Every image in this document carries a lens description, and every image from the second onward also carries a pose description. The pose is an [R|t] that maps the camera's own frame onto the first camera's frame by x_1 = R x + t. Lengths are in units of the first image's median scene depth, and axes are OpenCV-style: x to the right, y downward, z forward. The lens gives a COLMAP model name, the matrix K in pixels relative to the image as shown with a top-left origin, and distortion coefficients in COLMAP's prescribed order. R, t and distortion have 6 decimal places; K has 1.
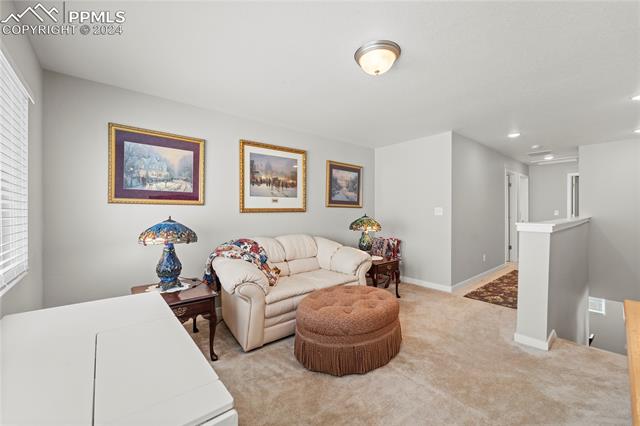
lens RADIAL K [[263.9, 0, 321.6], [0, 263.9, 208.3], [0, 0, 1]] dist [0.001760, -0.000146]
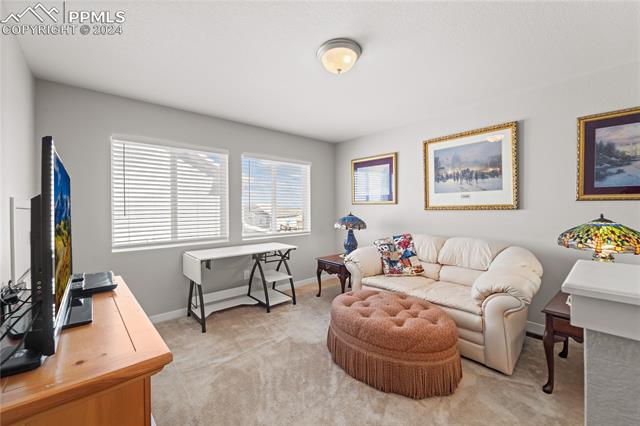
lens RADIAL K [[263.9, 0, 321.6], [0, 263.9, 208.3], [0, 0, 1]] dist [0.001760, -0.000146]
pose [[0.020310, -0.006351, -0.999774, 0.676097], [0.012387, 0.999905, -0.006101, 0.009523], [0.999717, -0.012261, 0.020387, 0.516782]]
